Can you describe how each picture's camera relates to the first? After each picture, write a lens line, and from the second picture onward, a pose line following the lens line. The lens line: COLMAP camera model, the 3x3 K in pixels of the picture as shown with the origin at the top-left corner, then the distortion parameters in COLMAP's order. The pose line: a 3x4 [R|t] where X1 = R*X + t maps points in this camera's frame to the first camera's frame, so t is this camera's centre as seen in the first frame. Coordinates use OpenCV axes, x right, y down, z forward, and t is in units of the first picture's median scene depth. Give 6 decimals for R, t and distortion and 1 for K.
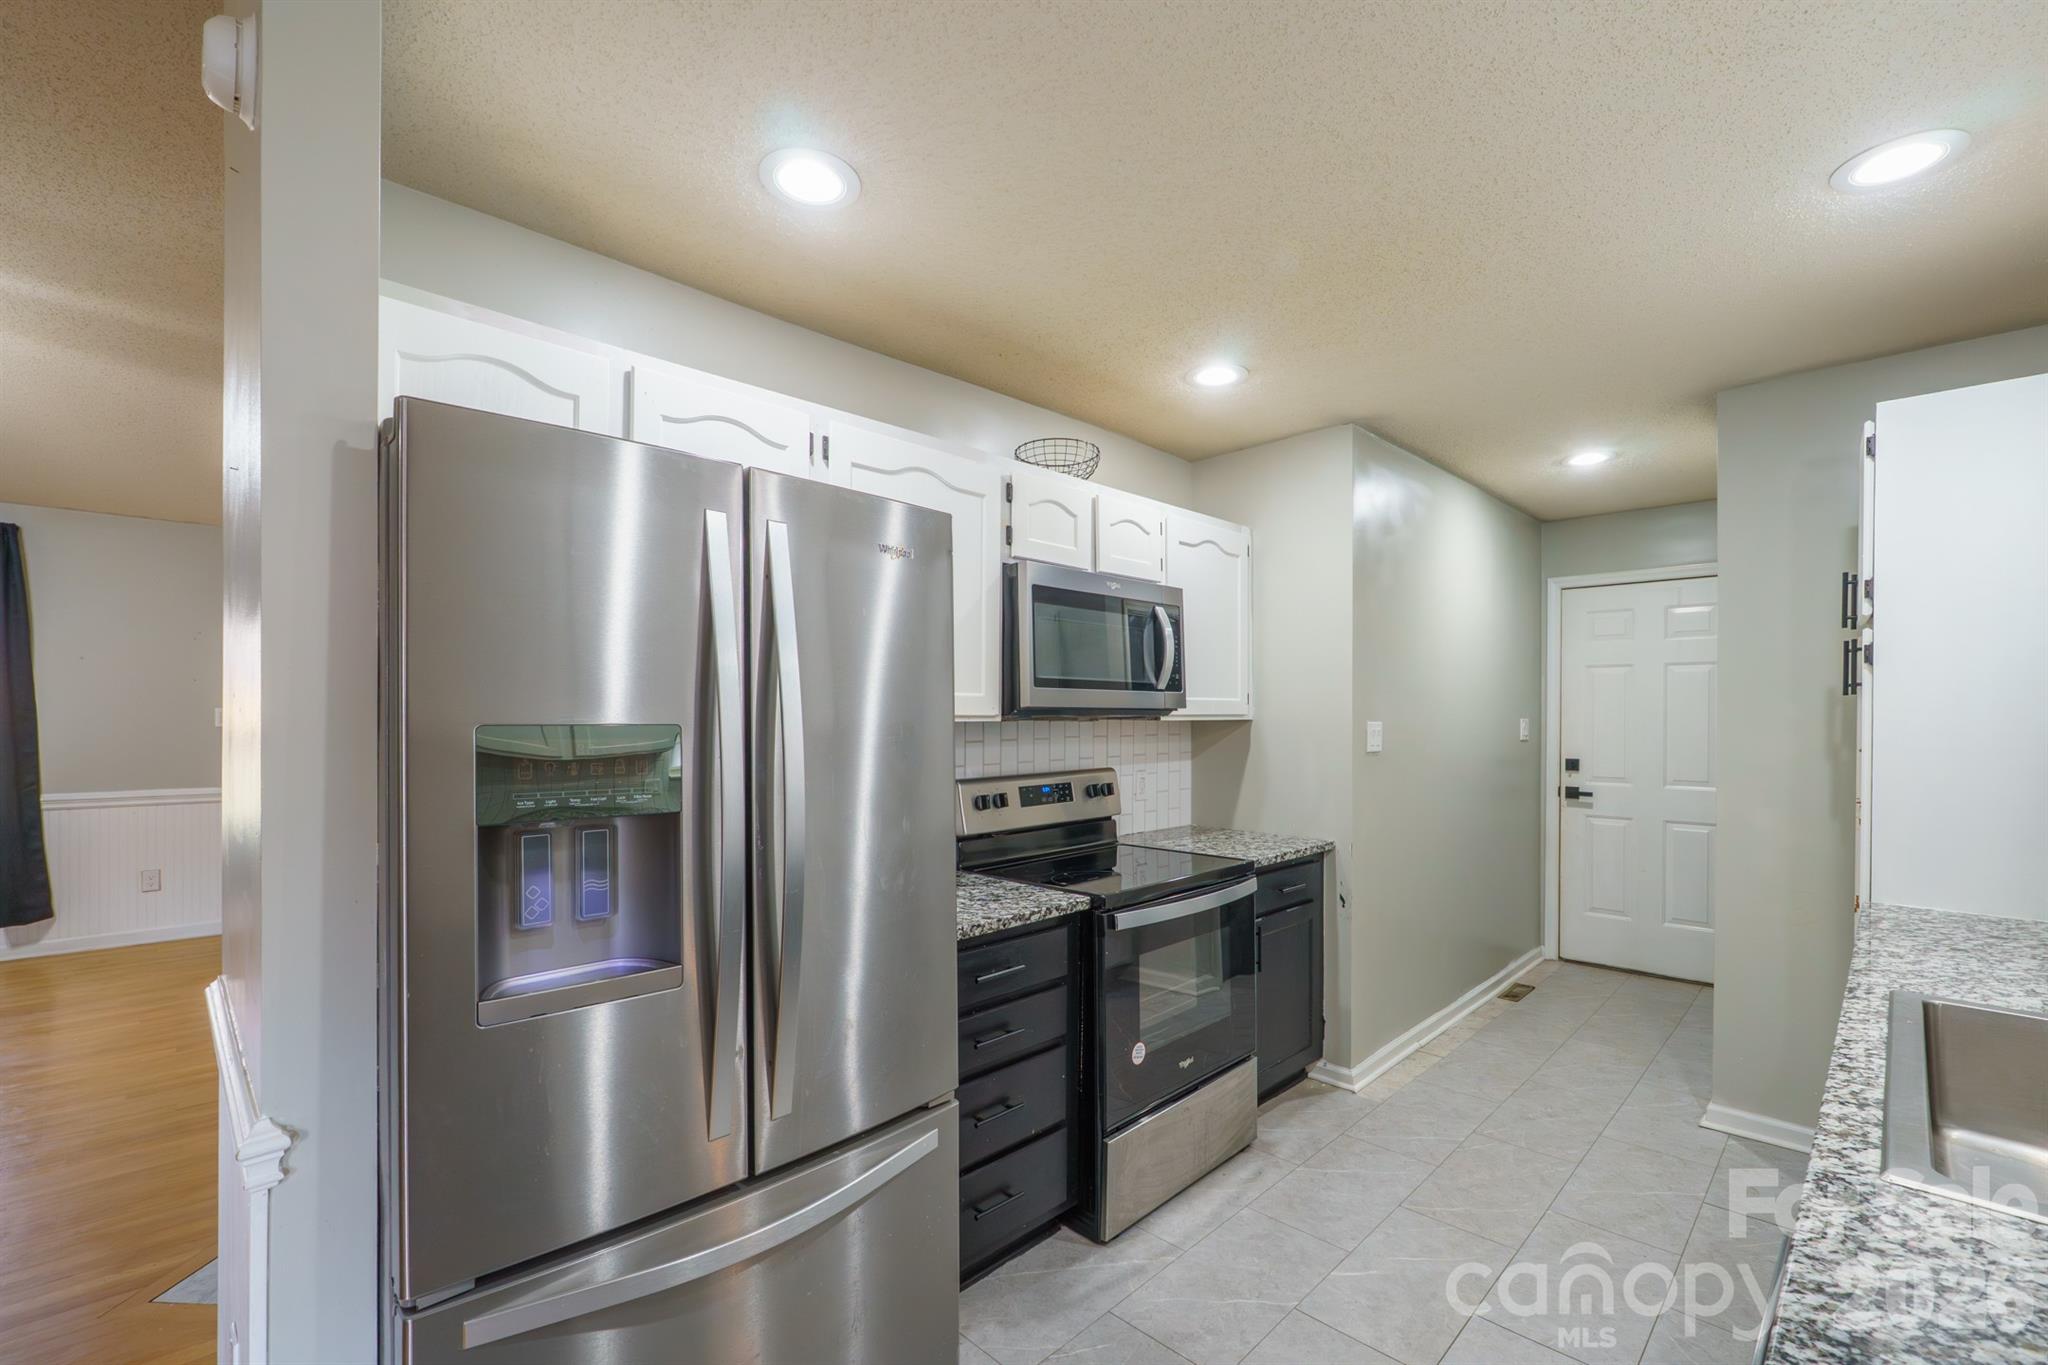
lens RADIAL K [[878.5, 0, 1028.9], [0, 878.5, 721.2], [0, 0, 1]] dist [-0.001702, -0.000119]
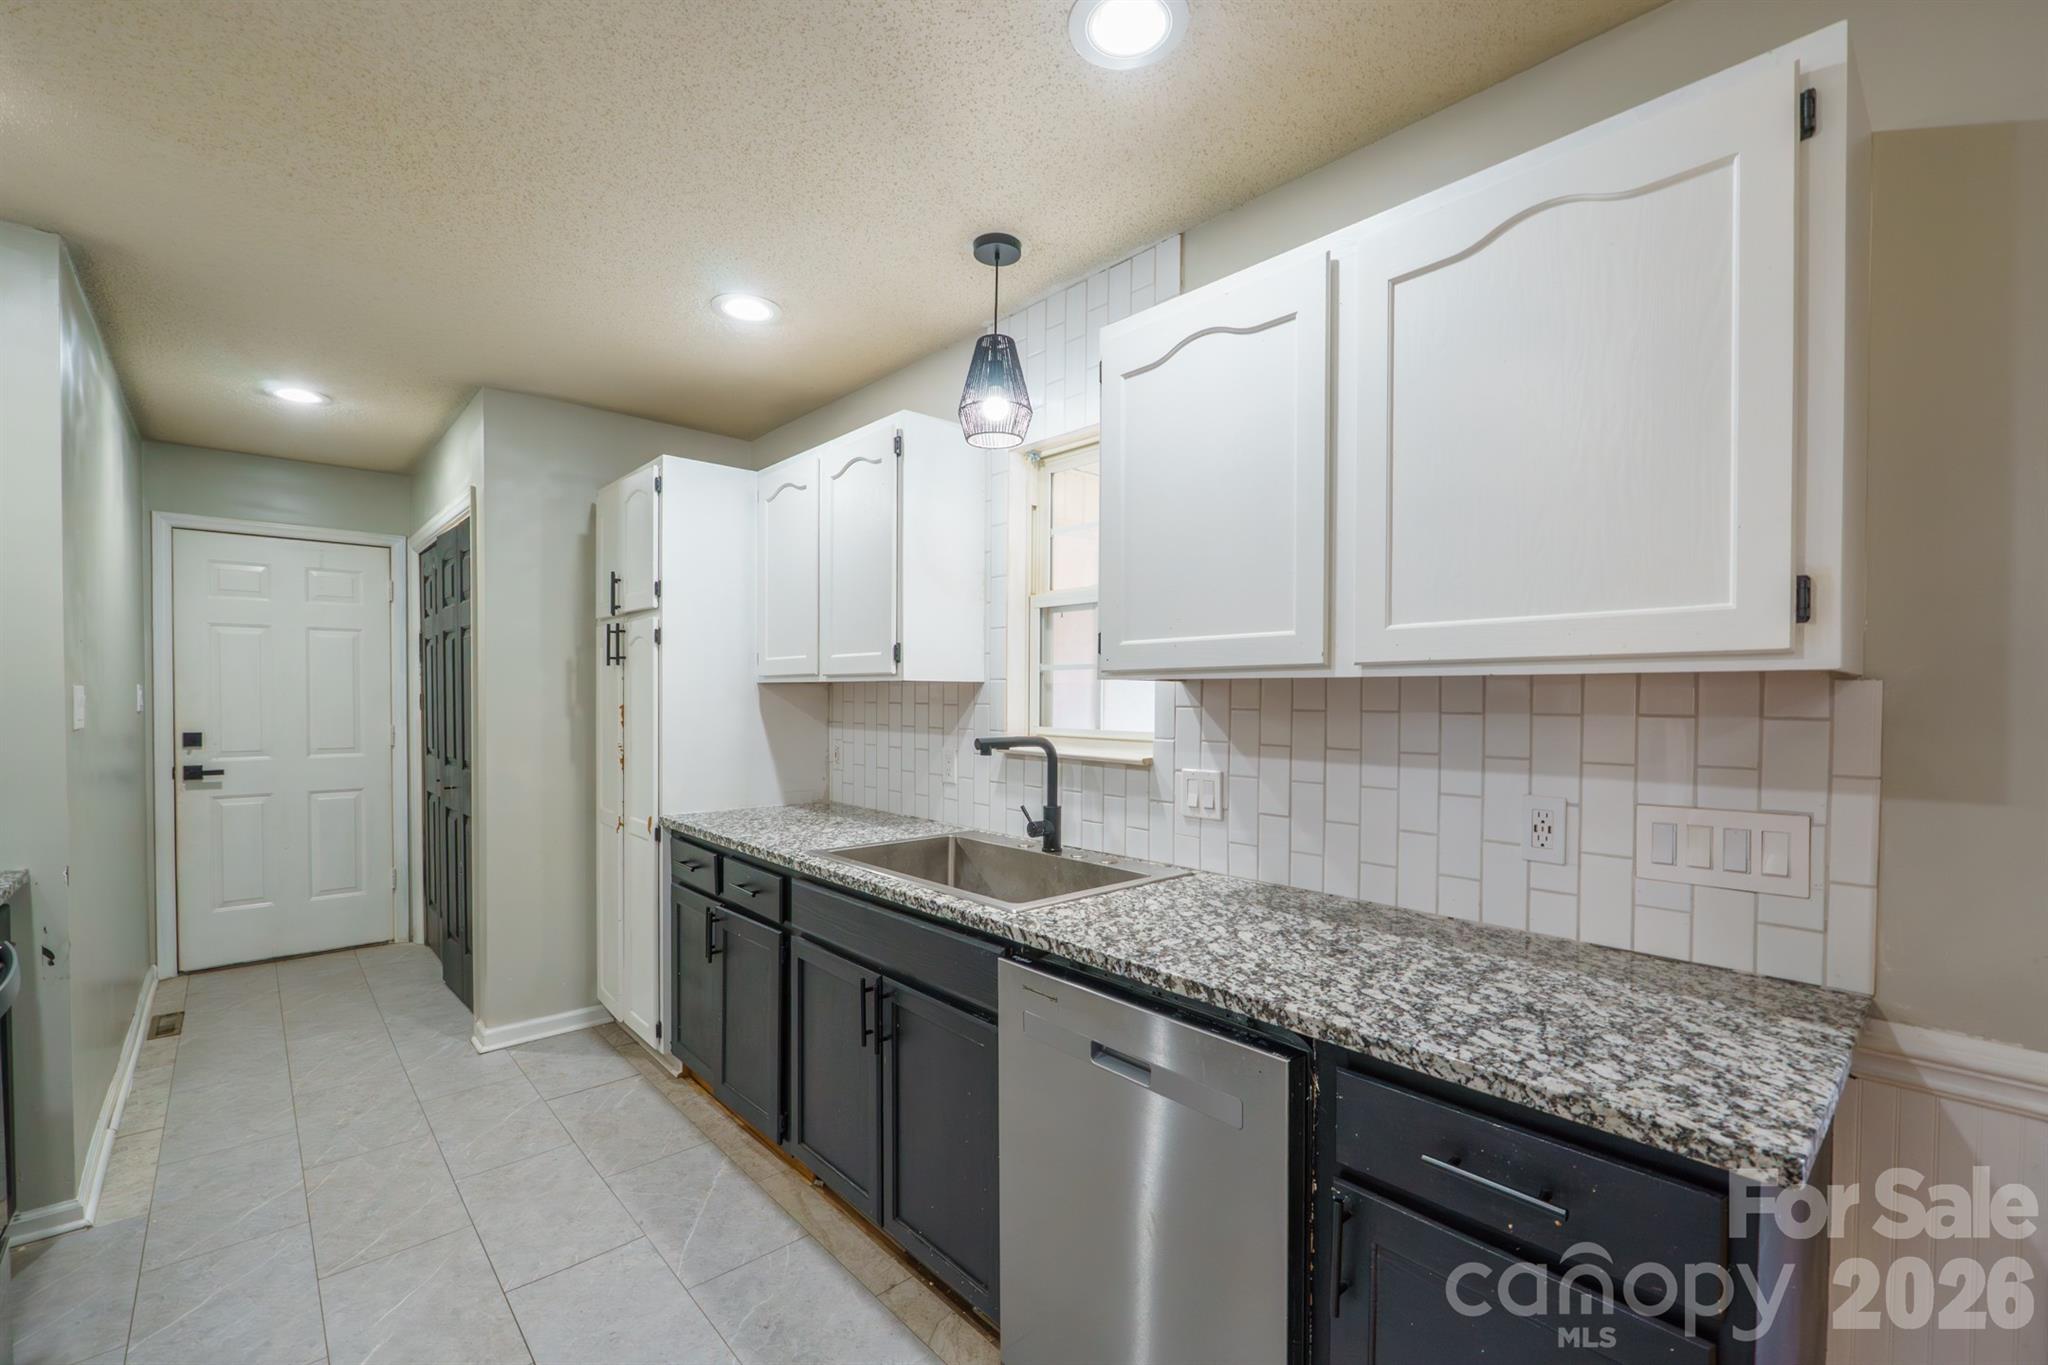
lens RADIAL K [[872.4, 0, 1026.2], [0, 872.4, 710.7], [0, 0, 1]] dist [0.000226, -0.000198]
pose [[0.059122, -0.022106, 0.998006, -0.180419], [0.002497, 0.999755, 0.021997, 0.005914], [-0.998248, 0.001191, 0.059163, 0.163707]]
